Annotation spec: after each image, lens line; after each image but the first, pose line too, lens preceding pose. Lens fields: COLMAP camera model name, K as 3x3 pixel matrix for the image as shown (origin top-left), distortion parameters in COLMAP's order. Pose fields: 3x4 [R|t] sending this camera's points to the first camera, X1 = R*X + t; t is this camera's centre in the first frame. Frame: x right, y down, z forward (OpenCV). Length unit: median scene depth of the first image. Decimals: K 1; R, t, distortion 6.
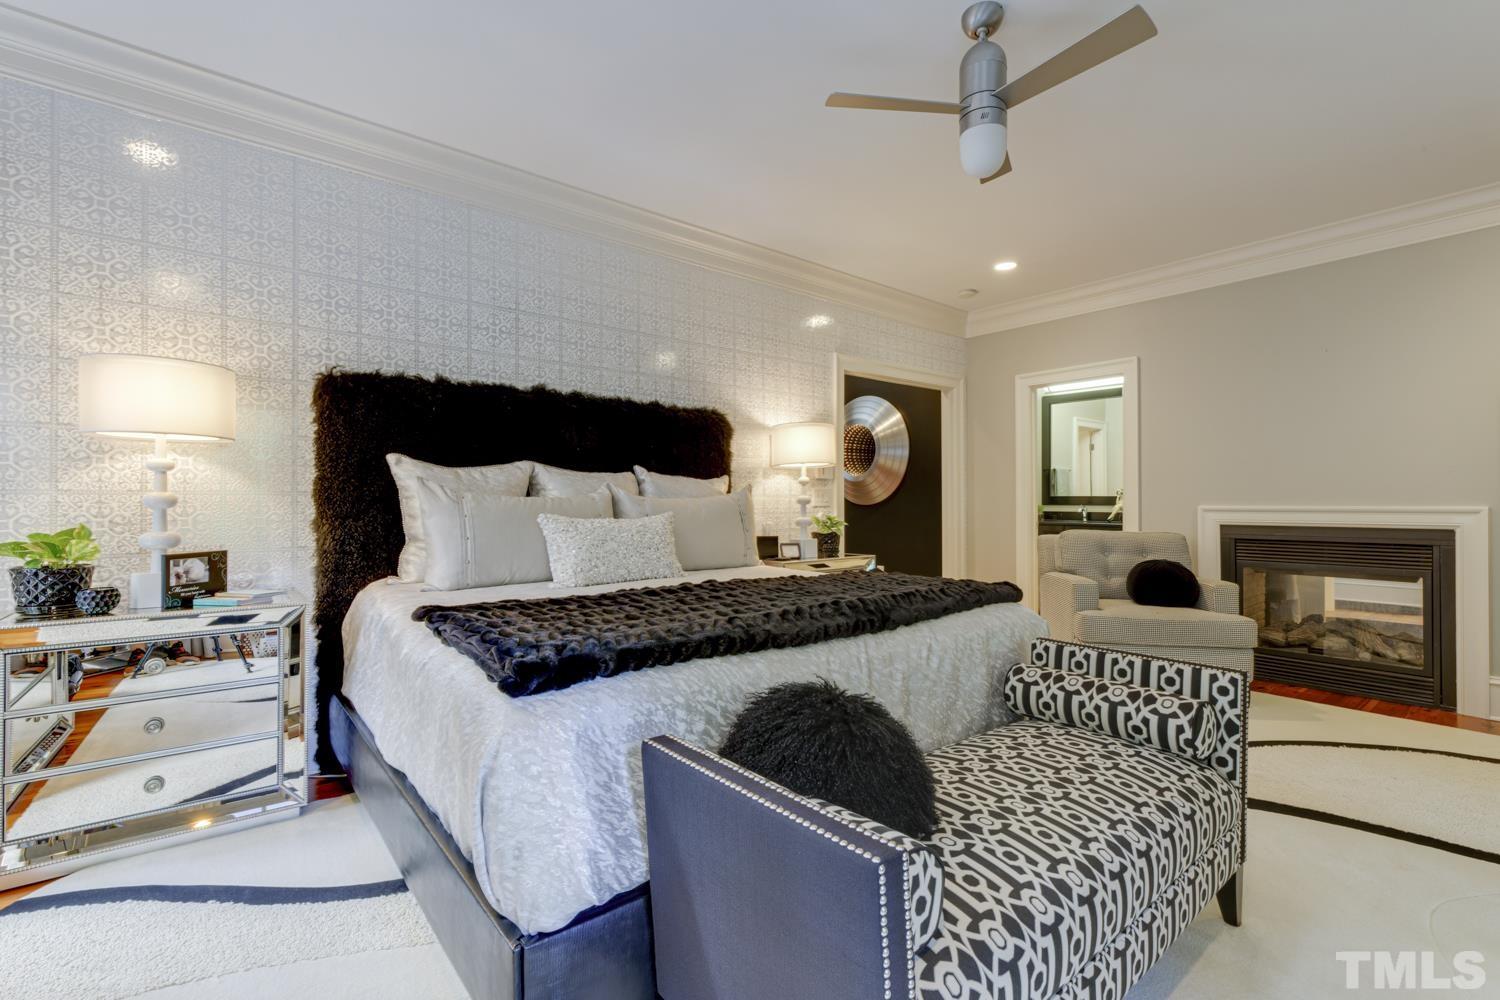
lens RADIAL K [[677.1, 0, 750.0], [0, 677.1, 500.0], [0, 0, 1]] dist [0.001414, 0.000082]
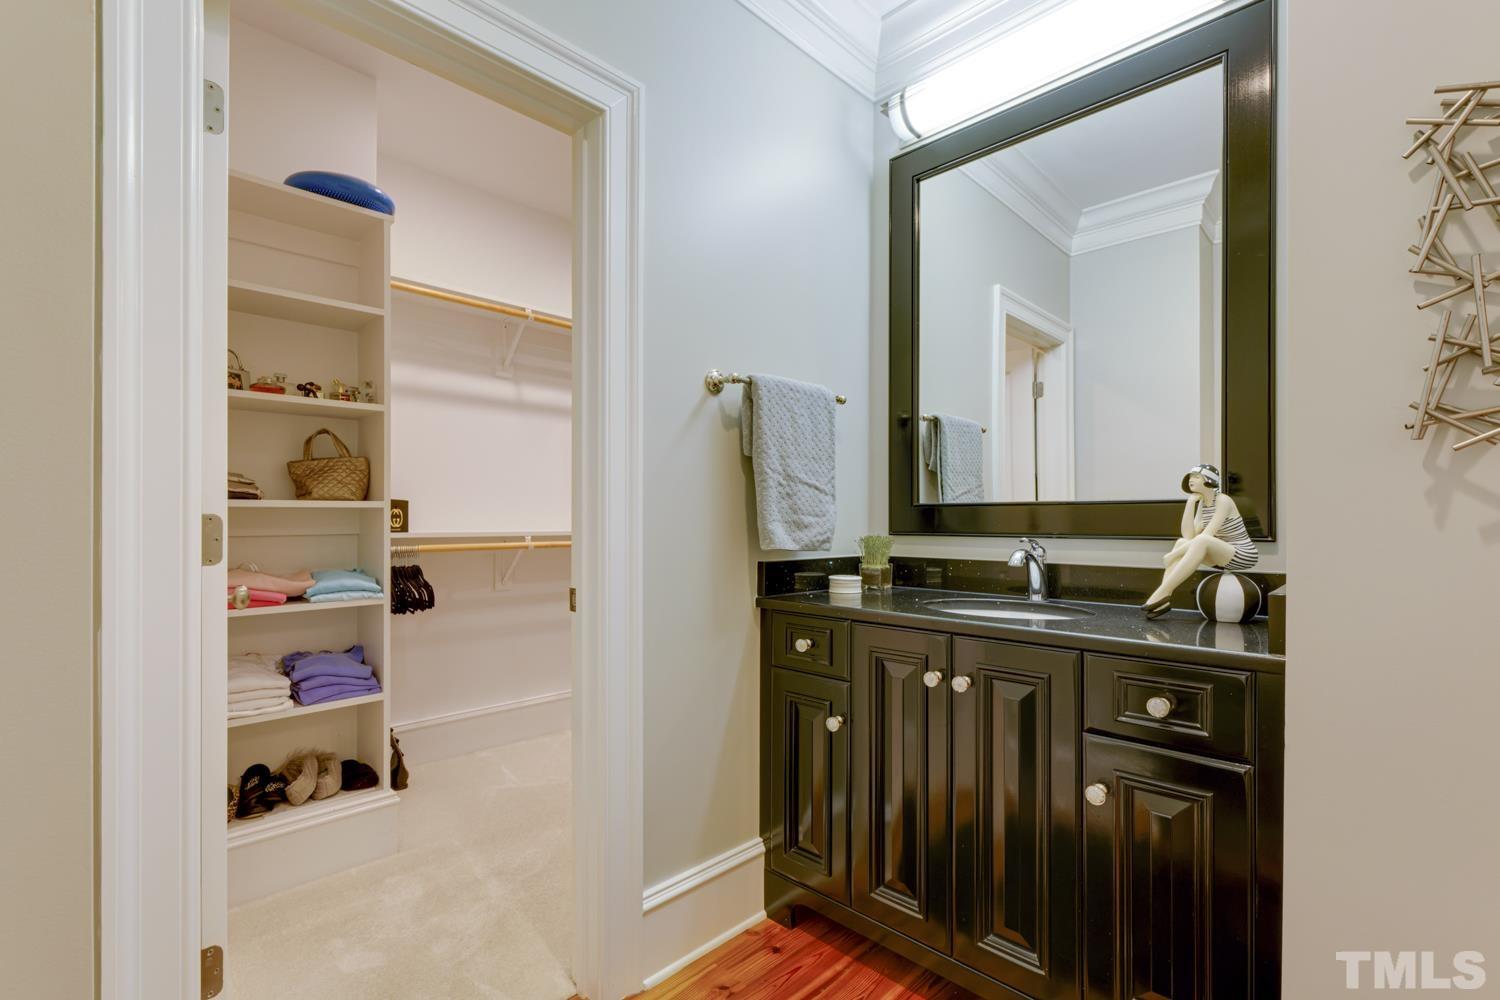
lens RADIAL K [[677.1, 0, 750.0], [0, 677.1, 500.0], [0, 0, 1]] dist [0.001414, 0.000082]
pose [[0.995162, 0.015152, 0.097070, 0.340892], [-0.012555, 0.999548, -0.027311, 0.002089], [-0.097440, 0.025961, 0.994903, 0.711269]]
